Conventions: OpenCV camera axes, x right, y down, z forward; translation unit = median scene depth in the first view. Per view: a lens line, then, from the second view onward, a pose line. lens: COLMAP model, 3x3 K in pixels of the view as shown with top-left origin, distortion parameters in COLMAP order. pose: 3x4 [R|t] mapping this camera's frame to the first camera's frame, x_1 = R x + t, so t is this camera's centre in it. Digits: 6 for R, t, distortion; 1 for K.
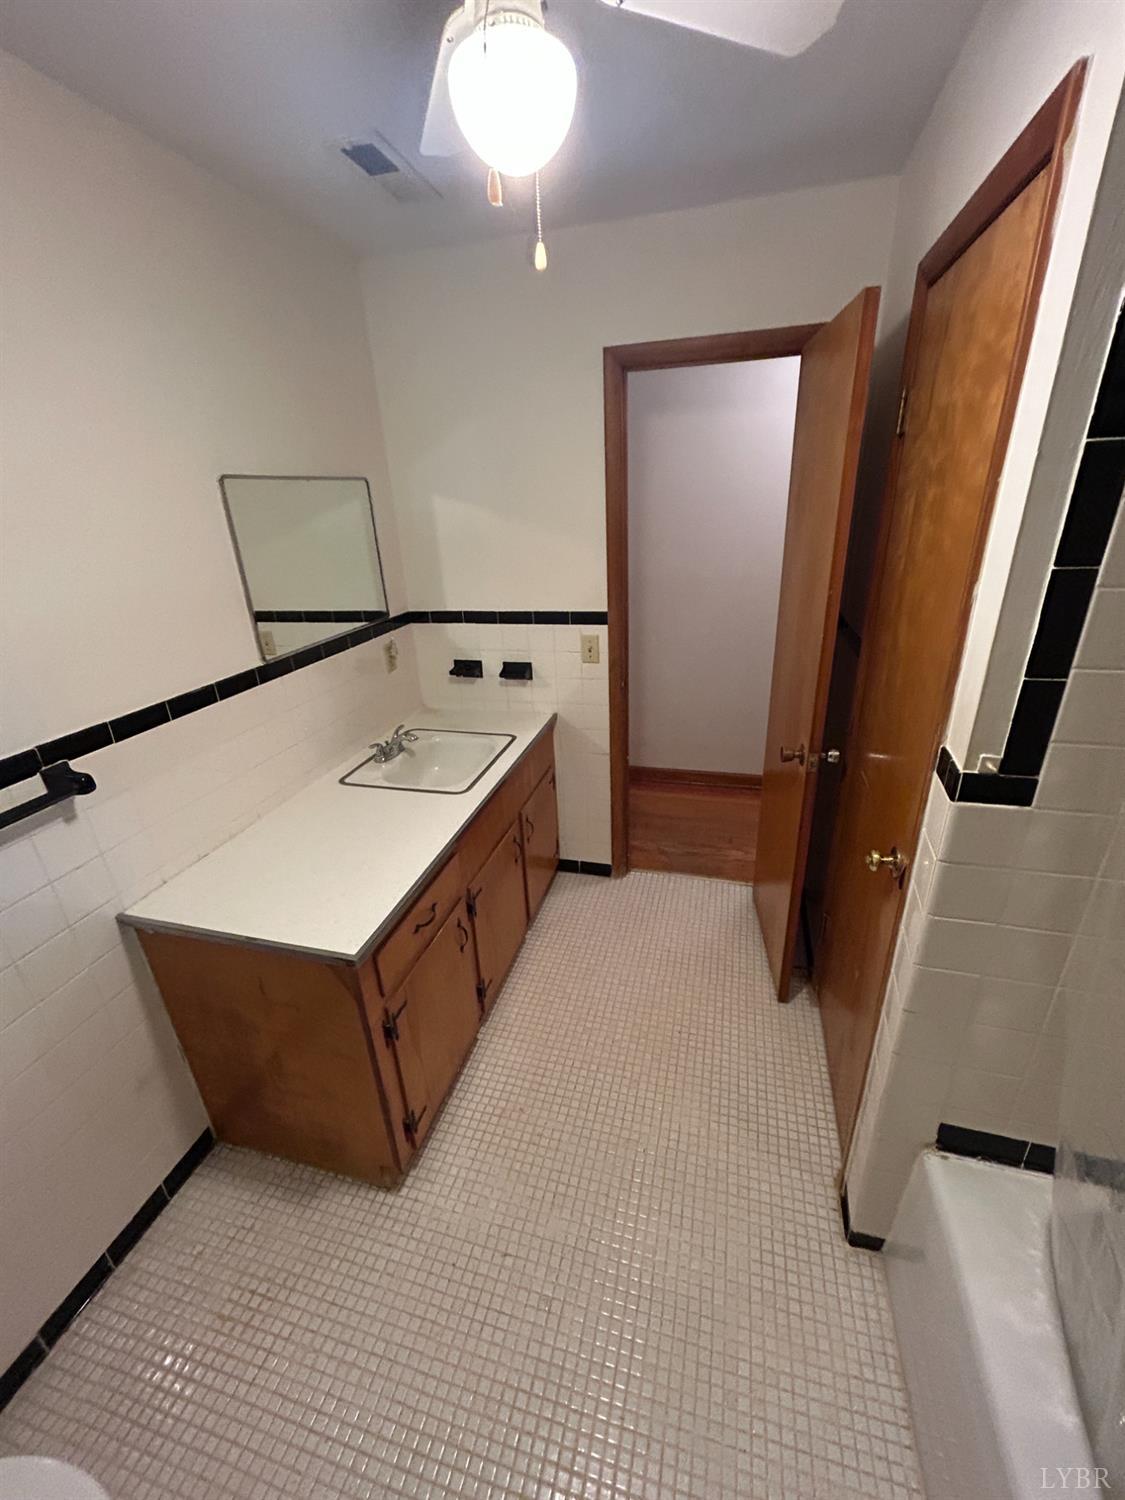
lens RADIAL K [[600.4, 0, 559.6], [0, 600.4, 748.3], [0, 0, 1]] dist [0.000181, -0.000016]
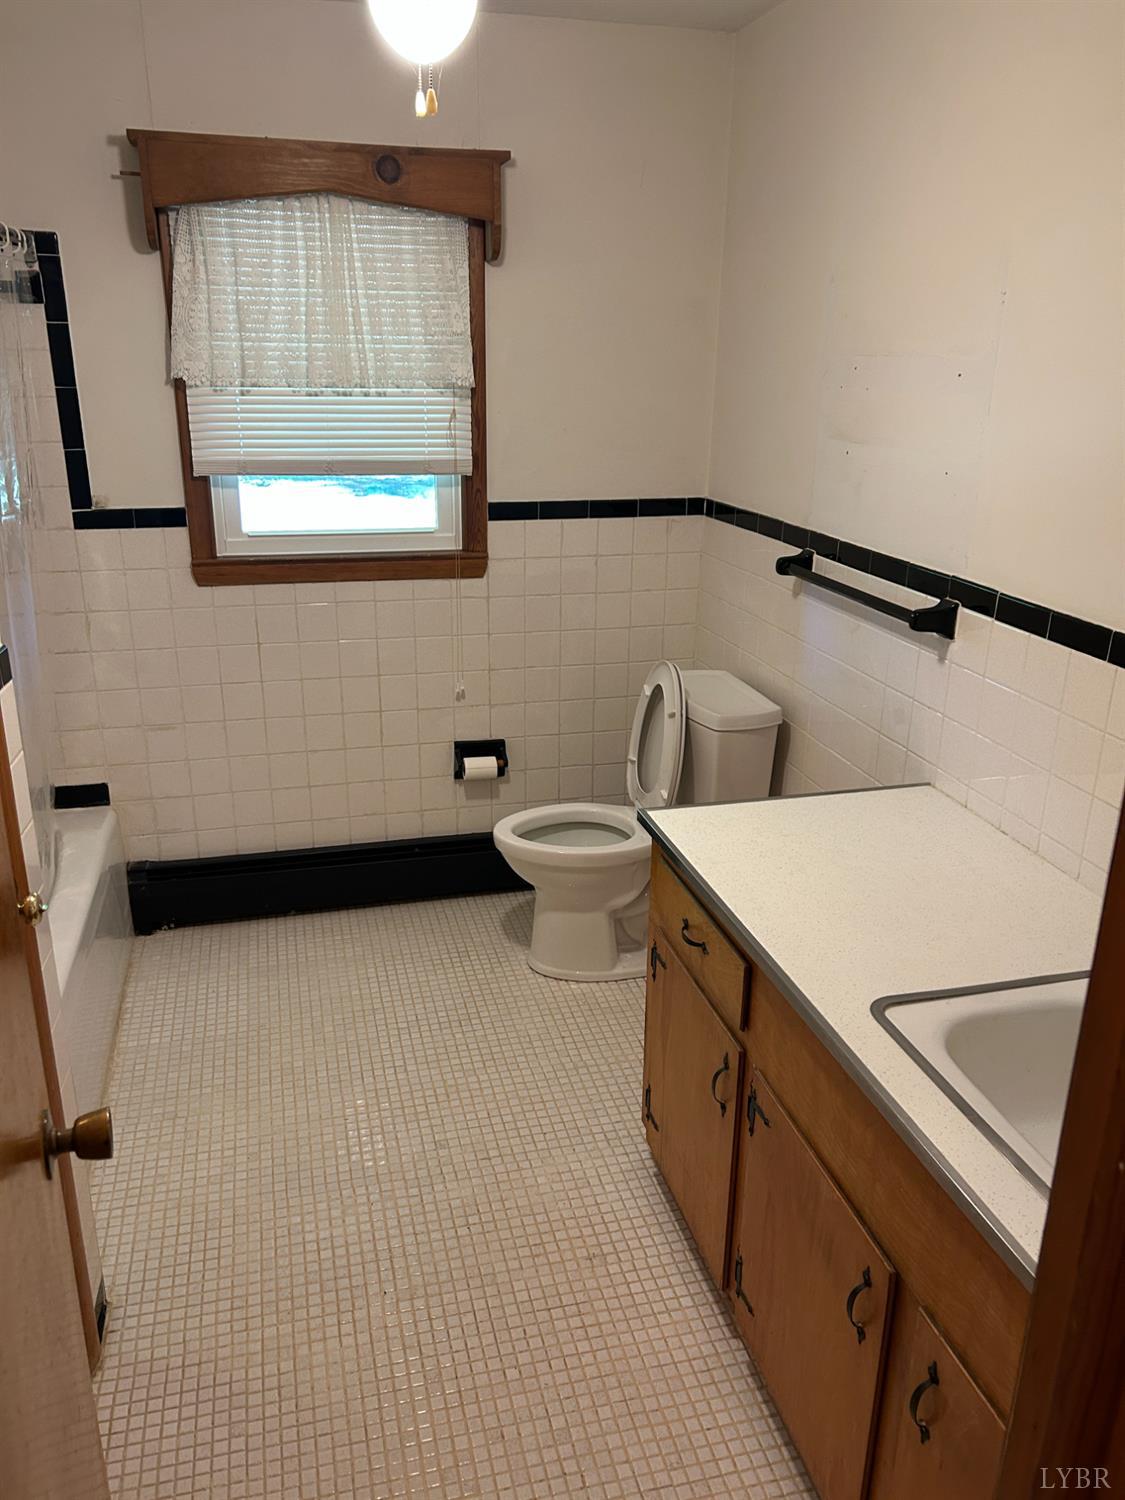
lens RADIAL K [[1130.0, 0, 560.1], [0, 1130.0, 754.7], [0, 0, 1]] dist [-0.004556, -0.001362]
pose [[-0.864385, 0.200282, -0.461223, 0.461808], [-0.169648, 0.747311, 0.642453, -0.673235], [0.473348, 0.633572, -0.611987, 1.574966]]
